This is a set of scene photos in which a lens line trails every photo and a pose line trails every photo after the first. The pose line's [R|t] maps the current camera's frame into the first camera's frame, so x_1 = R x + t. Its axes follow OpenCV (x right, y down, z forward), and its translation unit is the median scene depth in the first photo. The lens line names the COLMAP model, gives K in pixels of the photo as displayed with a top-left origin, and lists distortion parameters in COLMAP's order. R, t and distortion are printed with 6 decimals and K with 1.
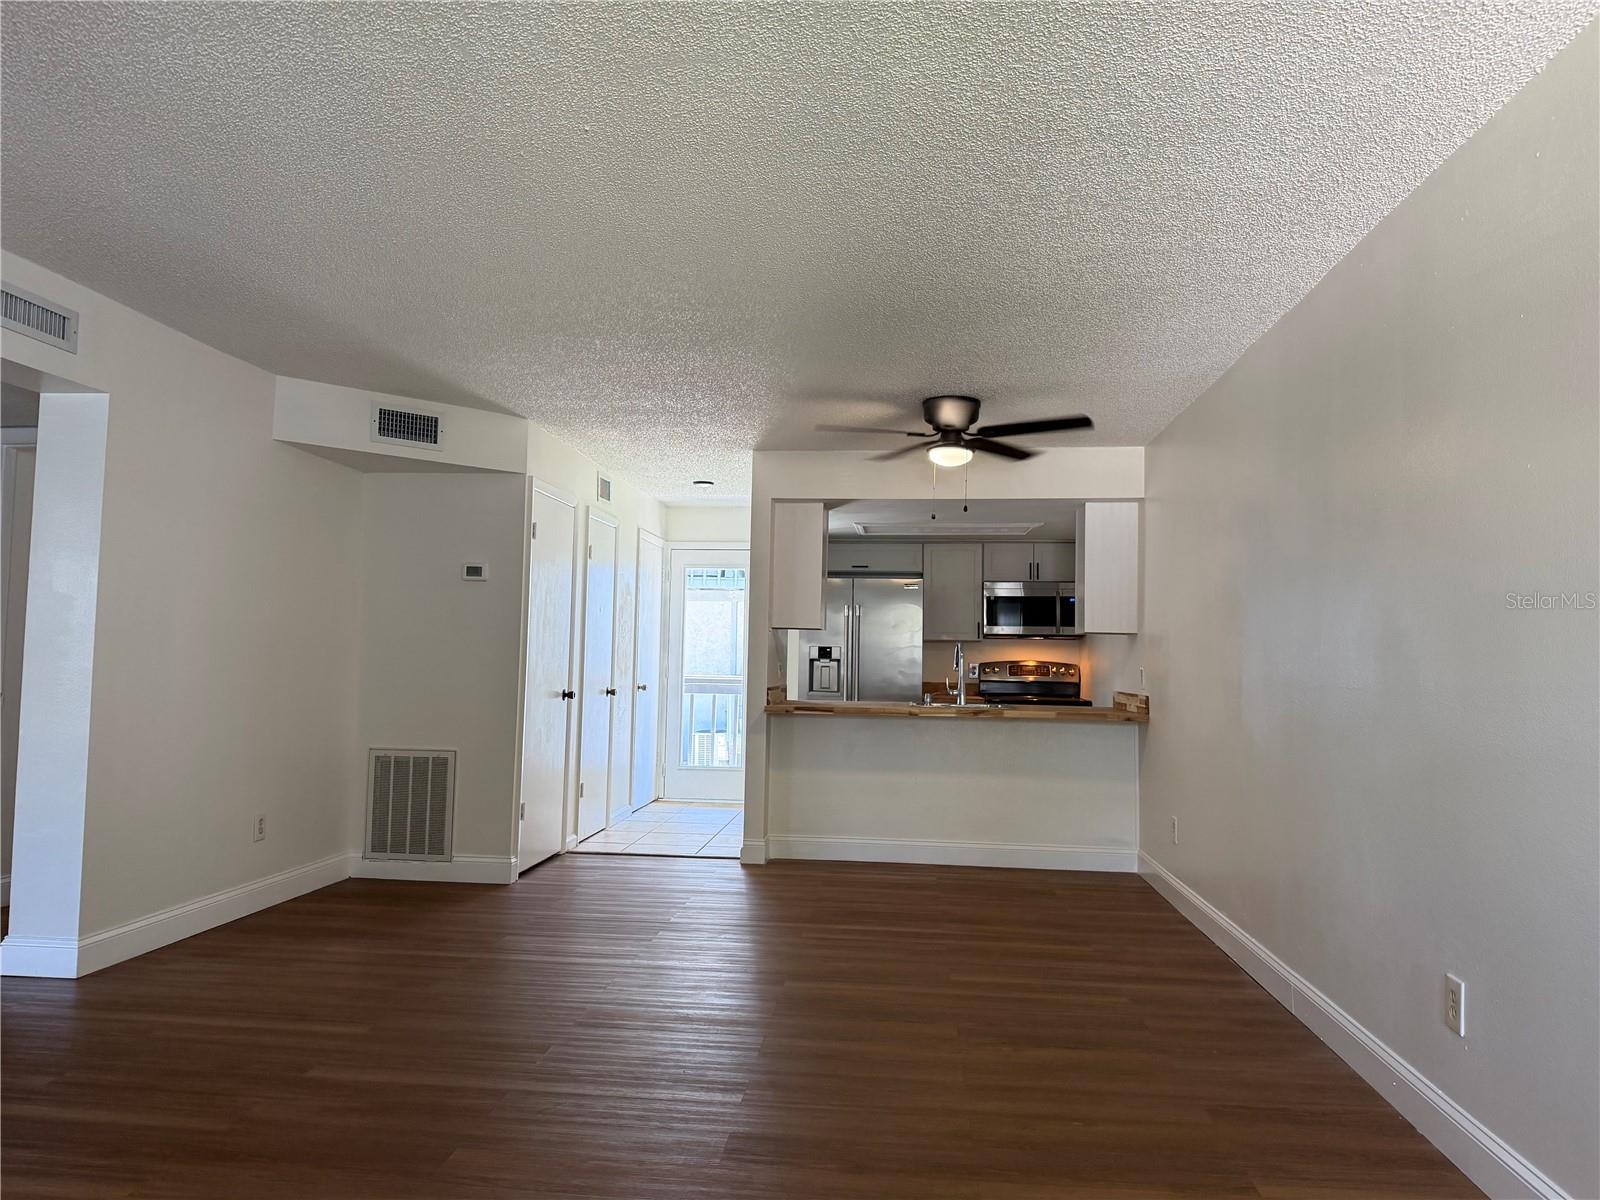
lens RADIAL K [[1150.6, 0, 798.0], [0, 1150.6, 584.5], [0, 0, 1]] dist [0.035360, -0.035523]
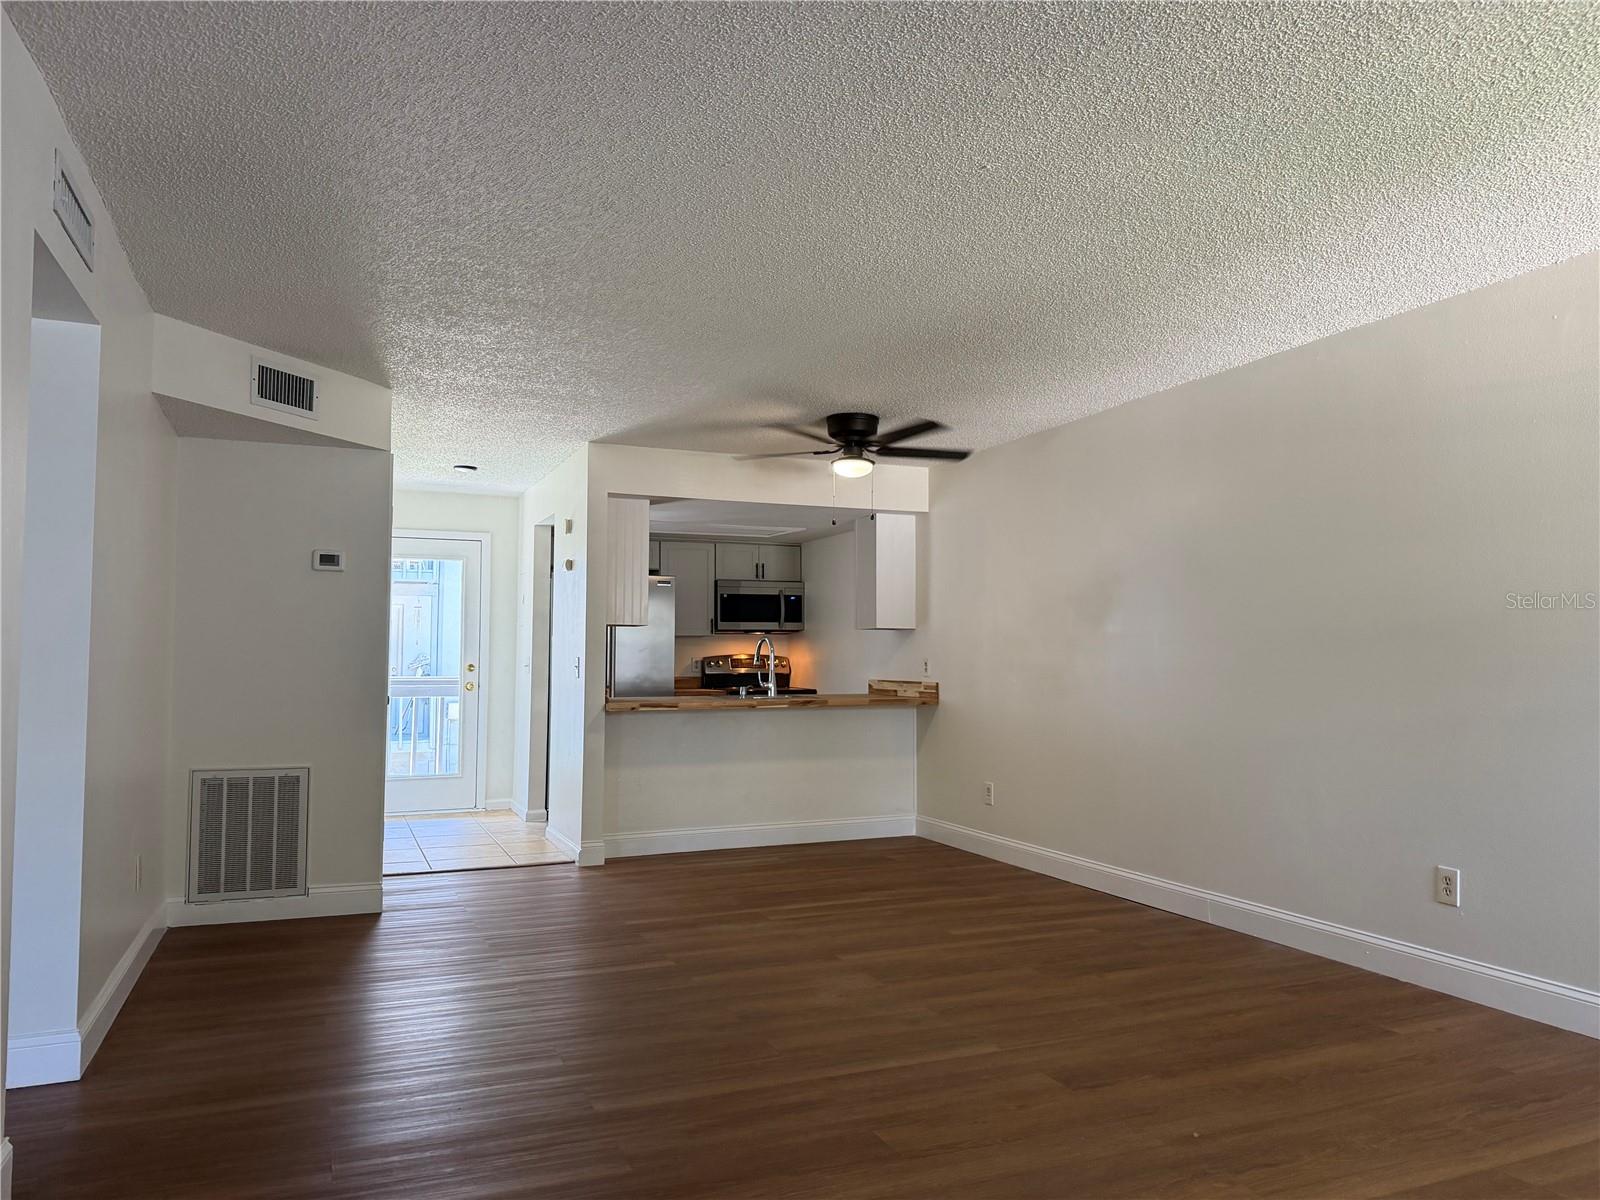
lens RADIAL K [[1150.6, 0, 797.8], [0, 1150.6, 603.4], [0, 0, 1]] dist [0.035360, -0.035523]
pose [[0.870909, 0.008461, 0.491371, -0.371918], [-0.019925, 0.999638, 0.018102, -0.001705], [-0.491039, -0.025556, 0.870762, 0.061046]]
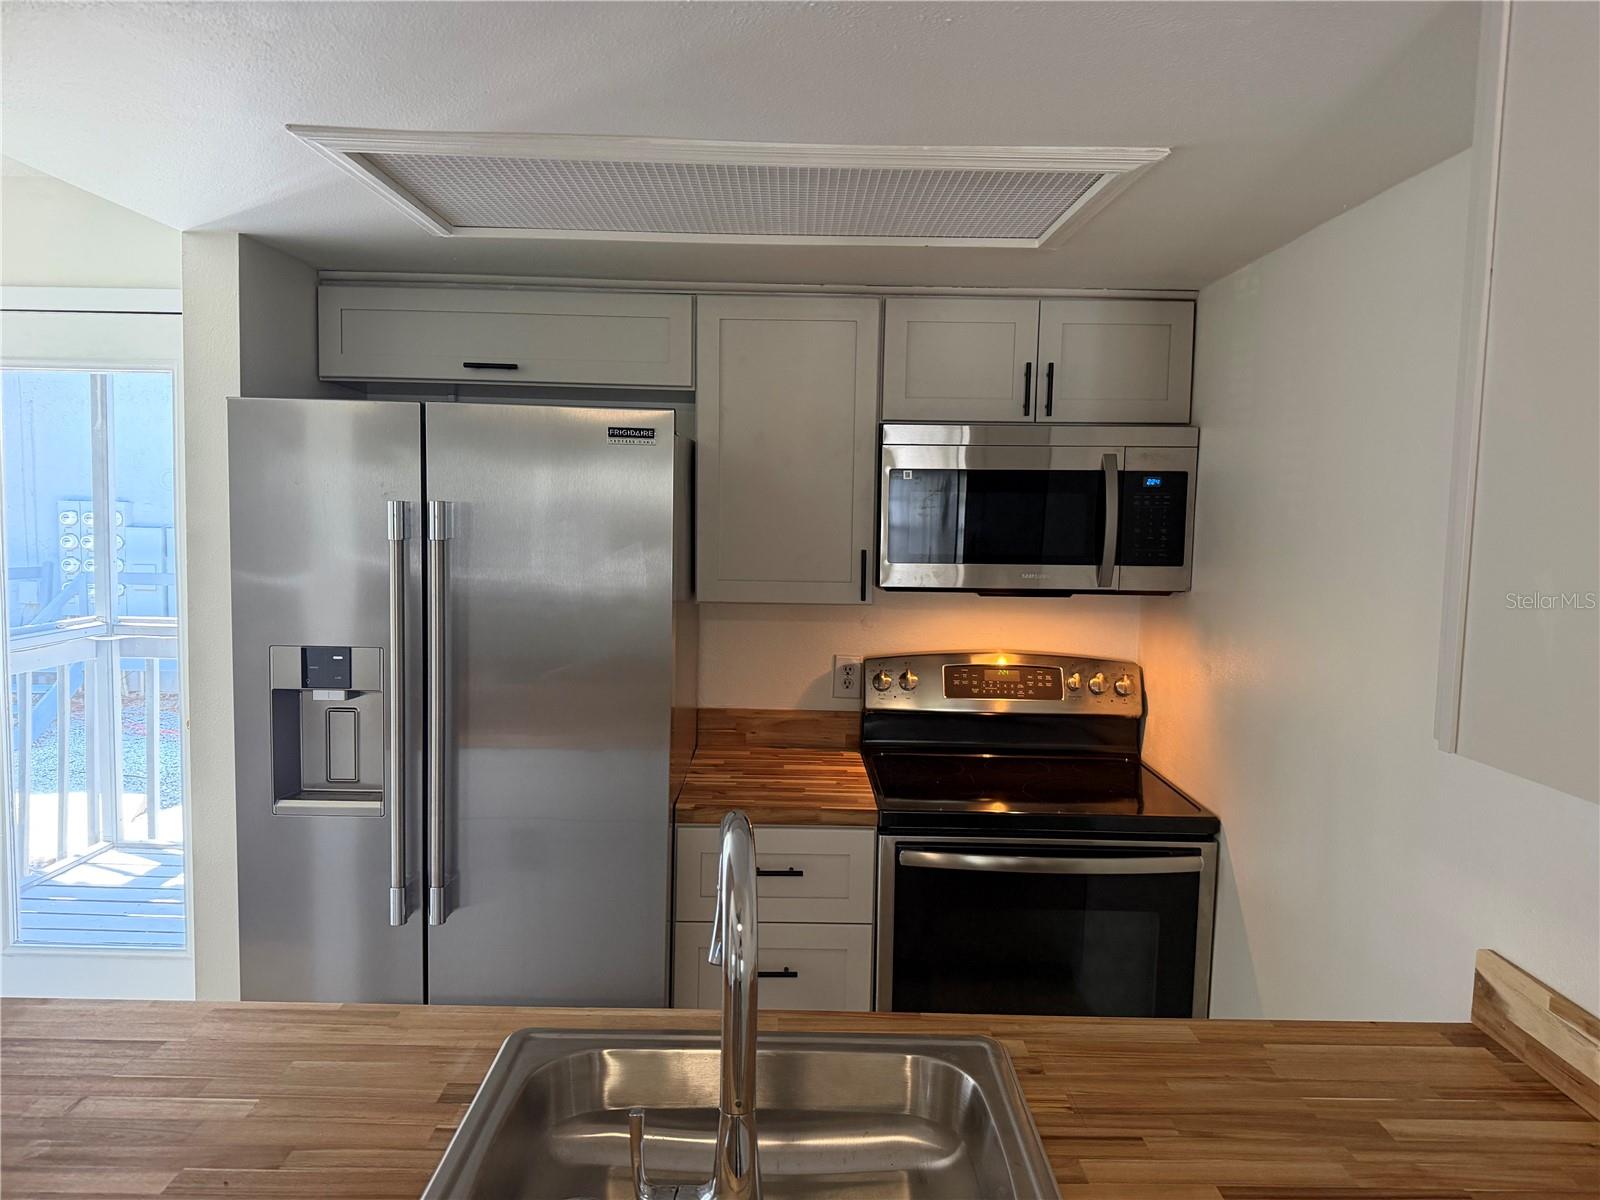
lens RADIAL K [[1150.6, 0, 788.7], [0, 1150.6, 598.0], [0, 0, 1]] dist [0.035360, -0.035523]
pose [[0.993258, -0.004615, 0.115832, 0.126664], [-0.013133, 0.988295, 0.151987, -0.002460], [-0.115178, -0.152483, 0.981572, 0.876195]]
